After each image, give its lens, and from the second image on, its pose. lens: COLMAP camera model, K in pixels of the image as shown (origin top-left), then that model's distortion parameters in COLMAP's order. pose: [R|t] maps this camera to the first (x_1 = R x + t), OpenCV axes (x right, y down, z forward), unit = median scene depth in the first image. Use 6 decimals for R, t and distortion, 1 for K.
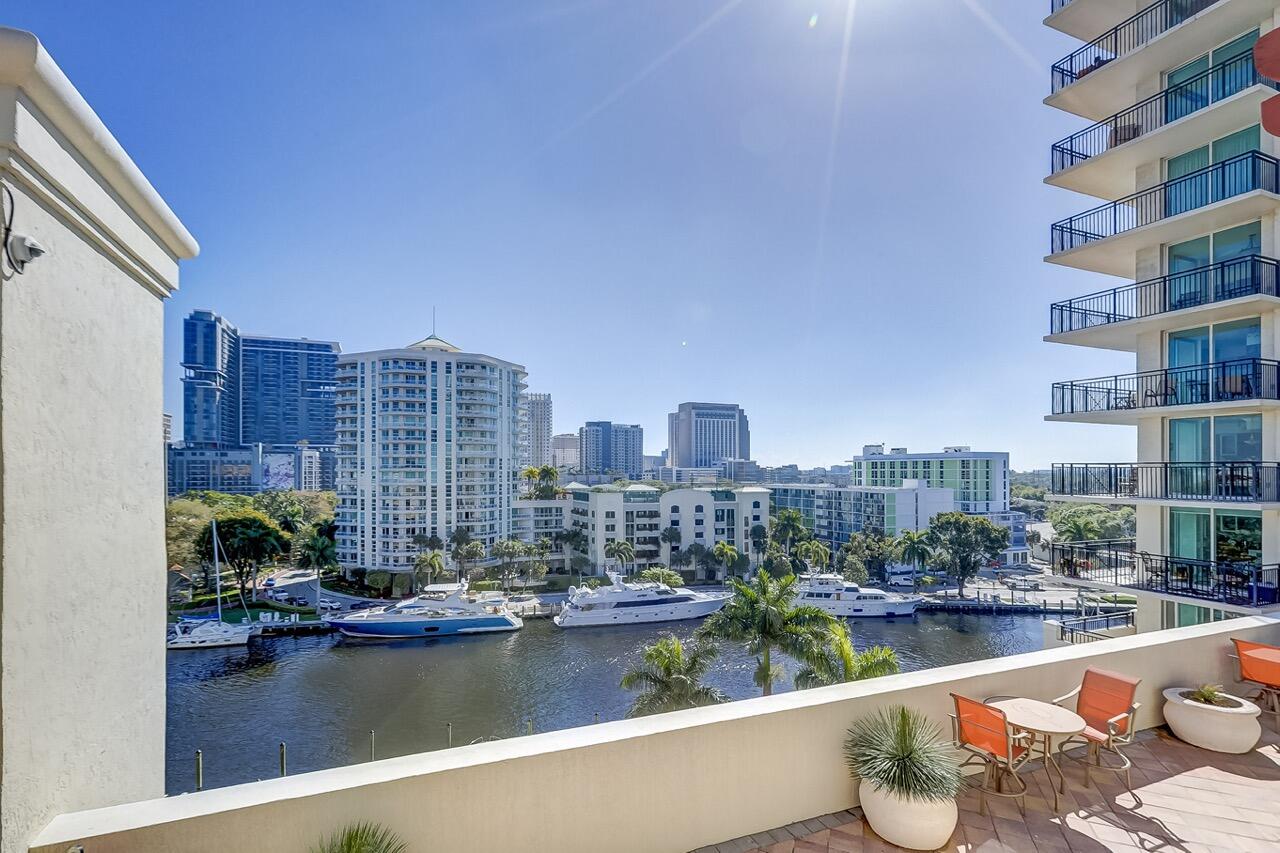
lens RADIAL K [[570.7, 0, 599.6], [0, 570.7, 466.2], [0, 0, 1]] dist [0.000181, 0.002257]
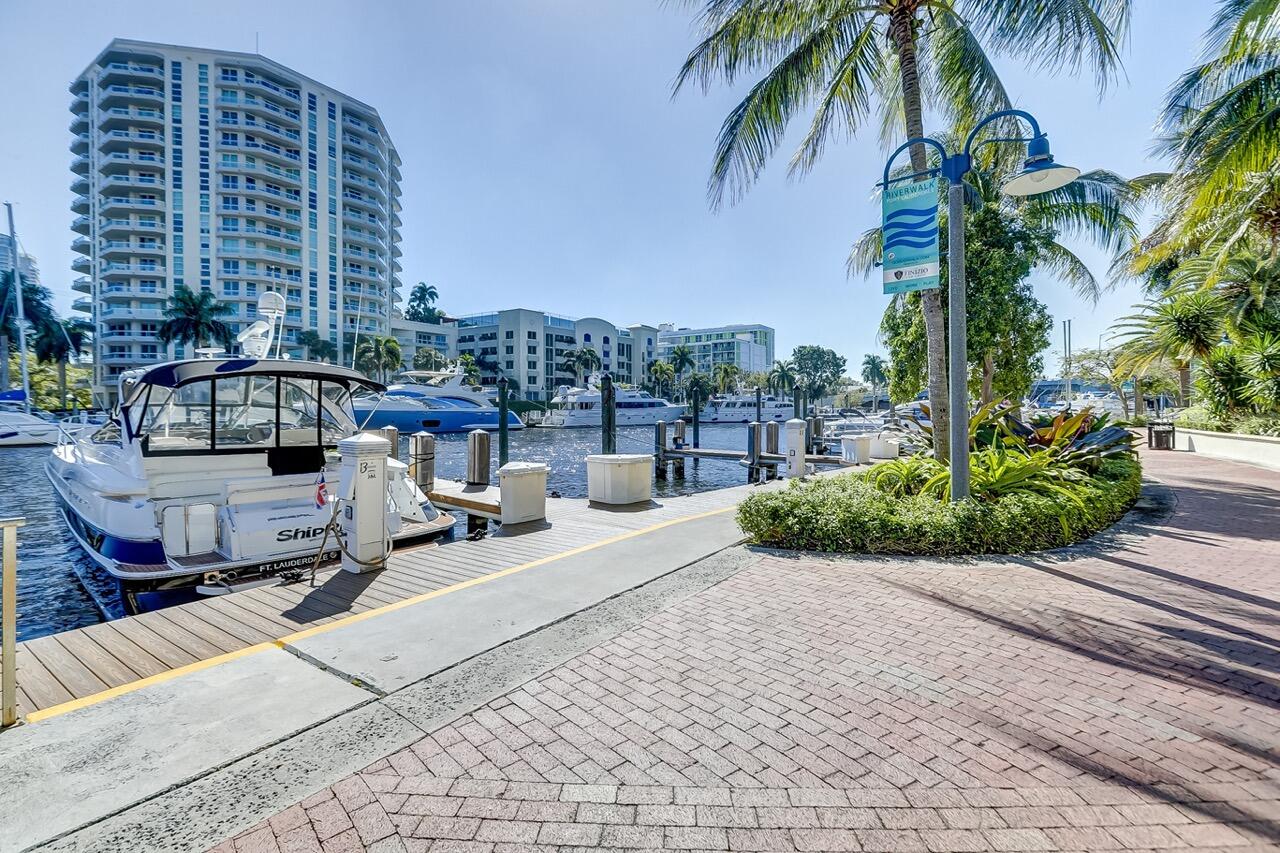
lens RADIAL K [[570.7, 0, 621.6], [0, 570.7, 414.4], [0, 0, 1]] dist [0.000181, 0.002257]
pose [[0.819928, -0.000569, 0.572466, -0.377072], [-0.014319, 0.999666, 0.021502, 0.188871], [-0.572287, -0.025828, 0.819646, 0.194769]]
